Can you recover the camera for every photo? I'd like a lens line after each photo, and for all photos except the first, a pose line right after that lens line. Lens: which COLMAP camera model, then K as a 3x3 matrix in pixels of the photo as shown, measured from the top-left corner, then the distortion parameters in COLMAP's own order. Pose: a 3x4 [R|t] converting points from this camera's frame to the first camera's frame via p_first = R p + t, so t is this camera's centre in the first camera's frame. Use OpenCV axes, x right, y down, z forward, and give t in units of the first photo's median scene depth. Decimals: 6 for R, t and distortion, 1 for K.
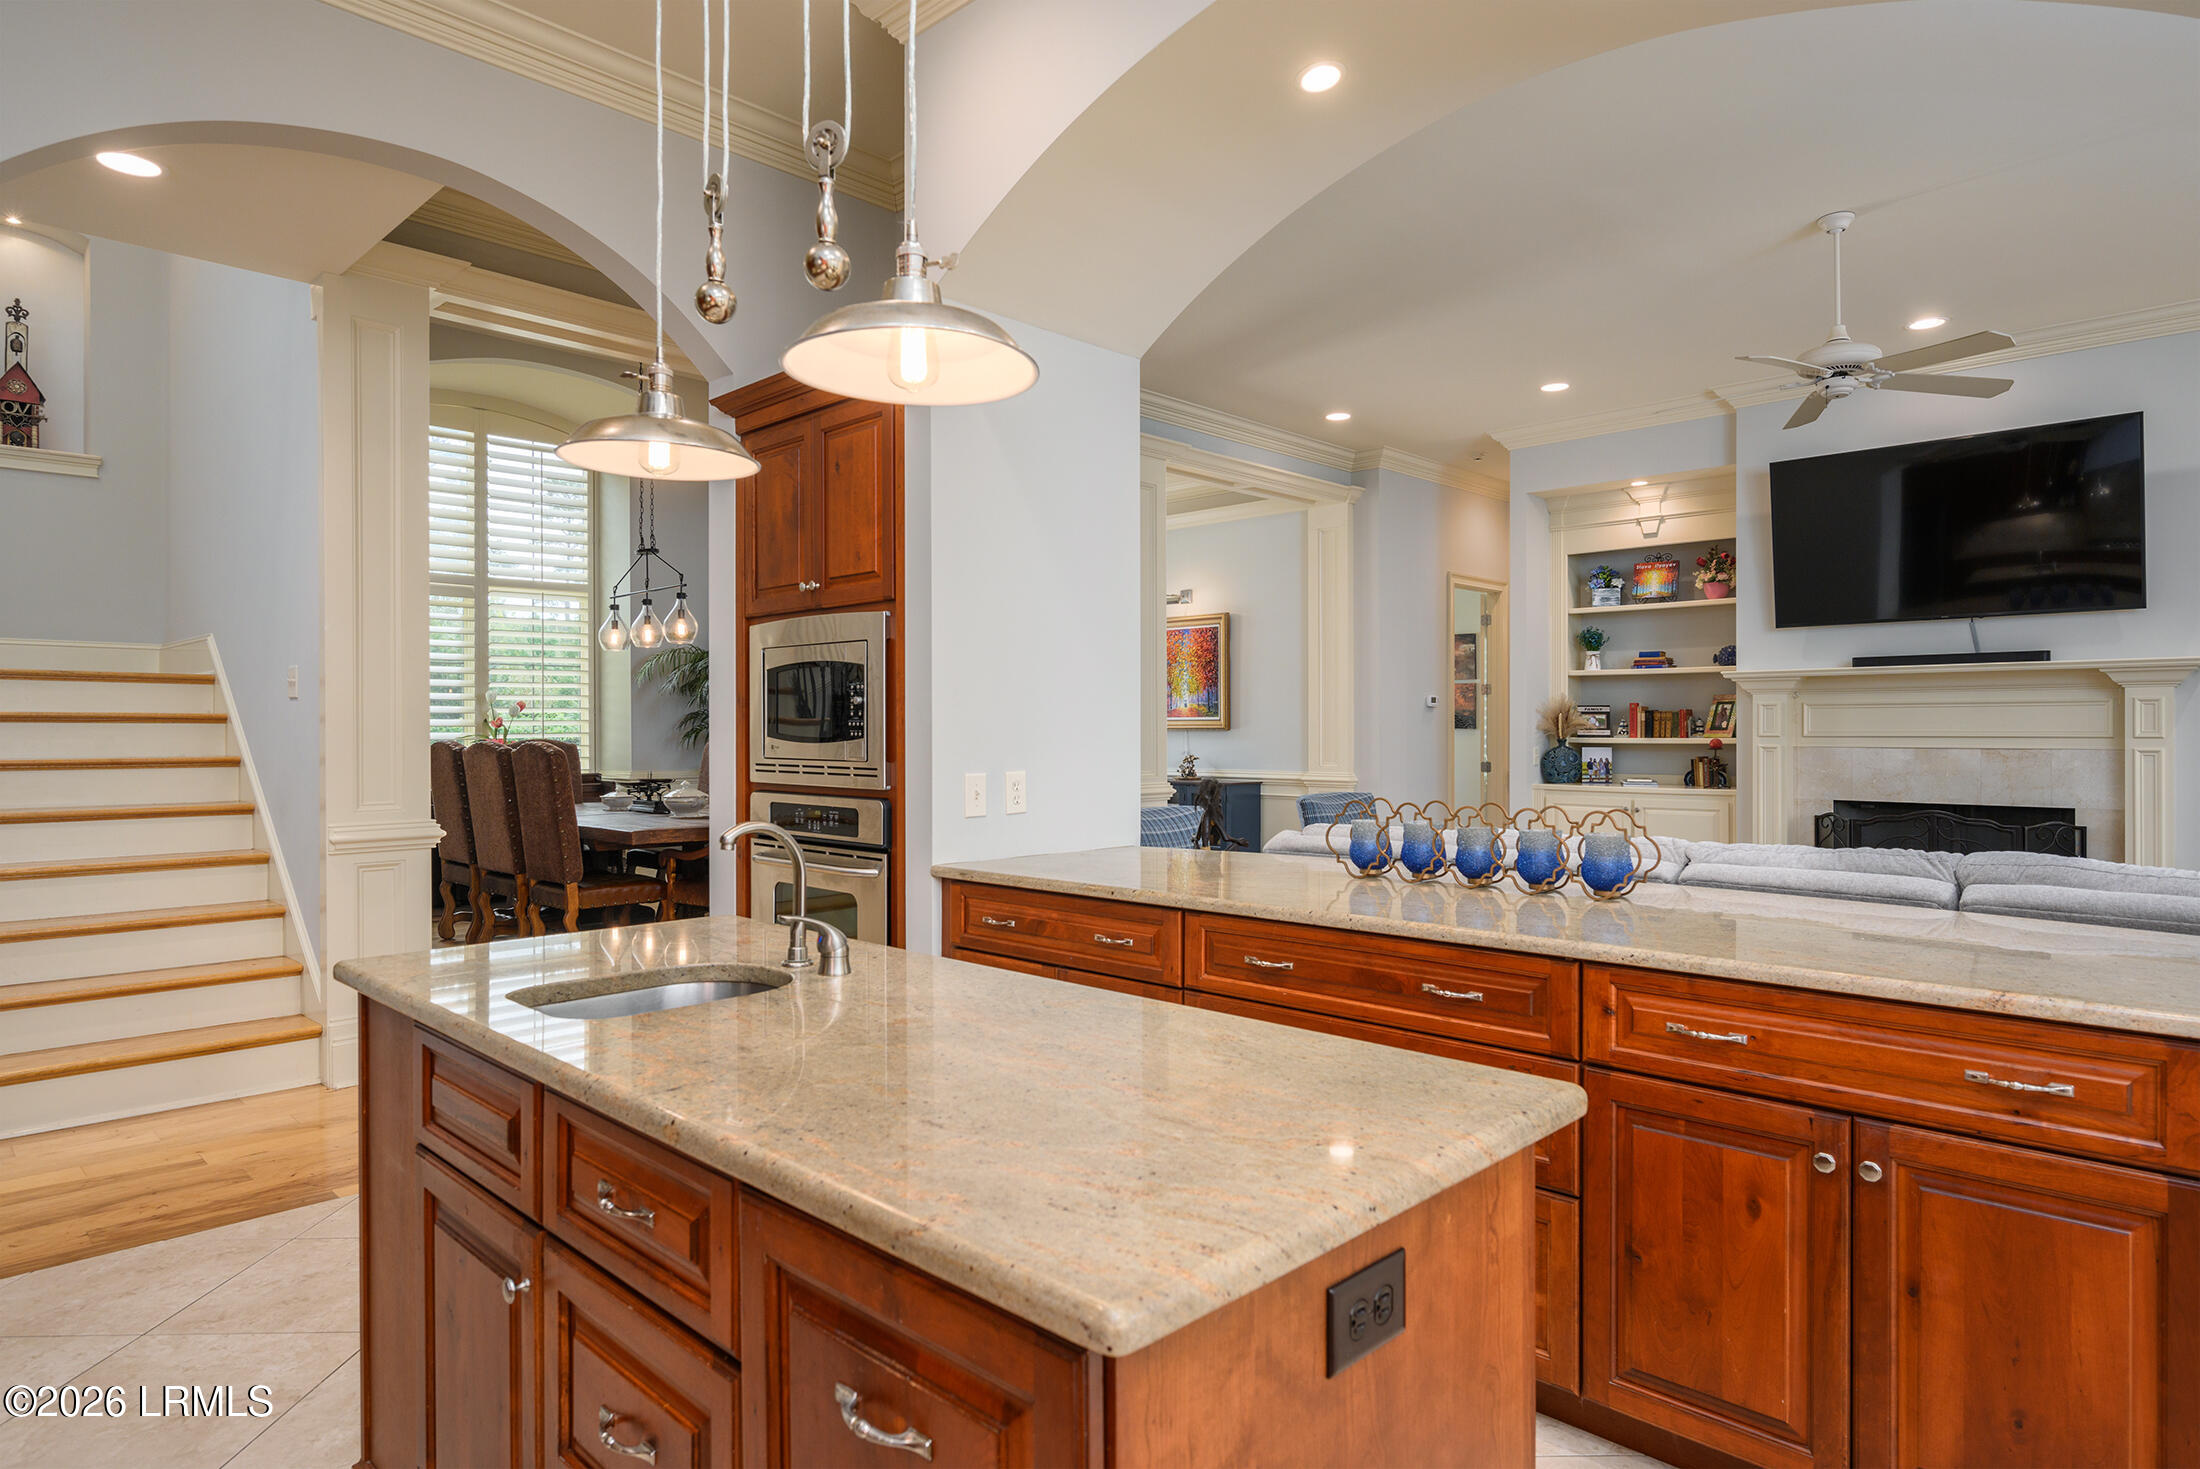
lens RADIAL K [[1243.9, 0, 1100.0], [0, 1243.9, 734.5], [0, 0, 1]] dist [0.001153, -0.000489]
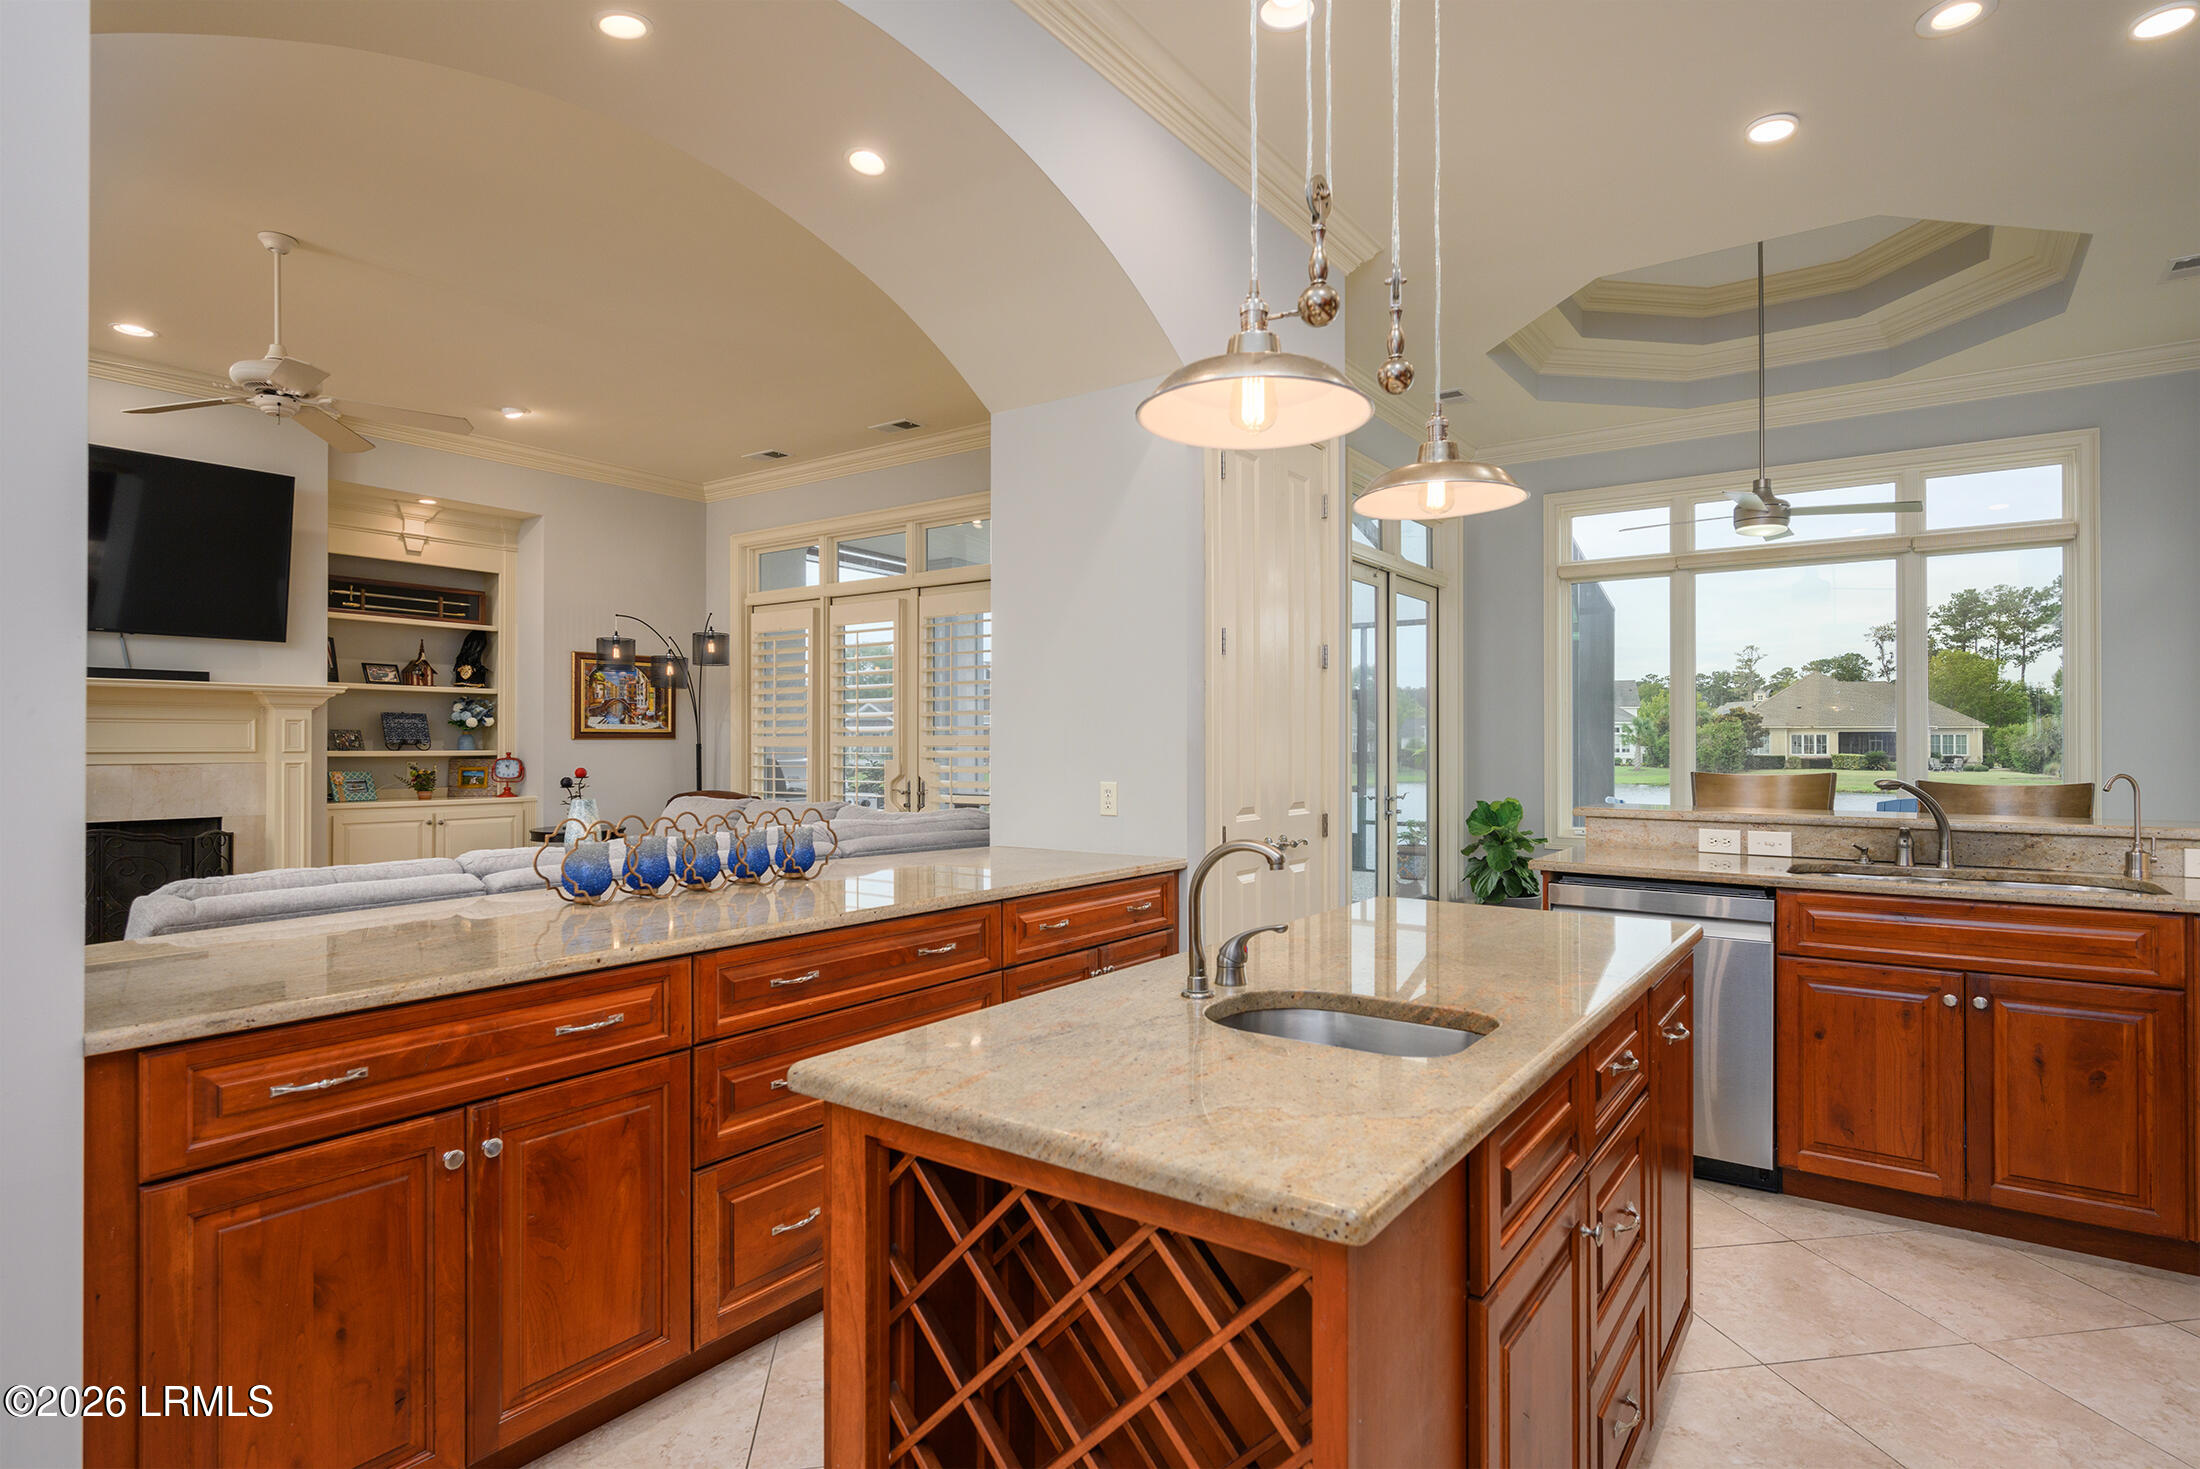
lens RADIAL K [[1182.4, 0, 1100.0], [0, 1182.4, 734.5], [0, 0, 1]] dist [-0.000676, 0.000050]
pose [[-0.169707, 0.012131, 0.985420, -0.765271], [0.002063, 0.999926, -0.011955, 0.000846], [-0.985492, 0.000004, -0.169720, 0.839164]]
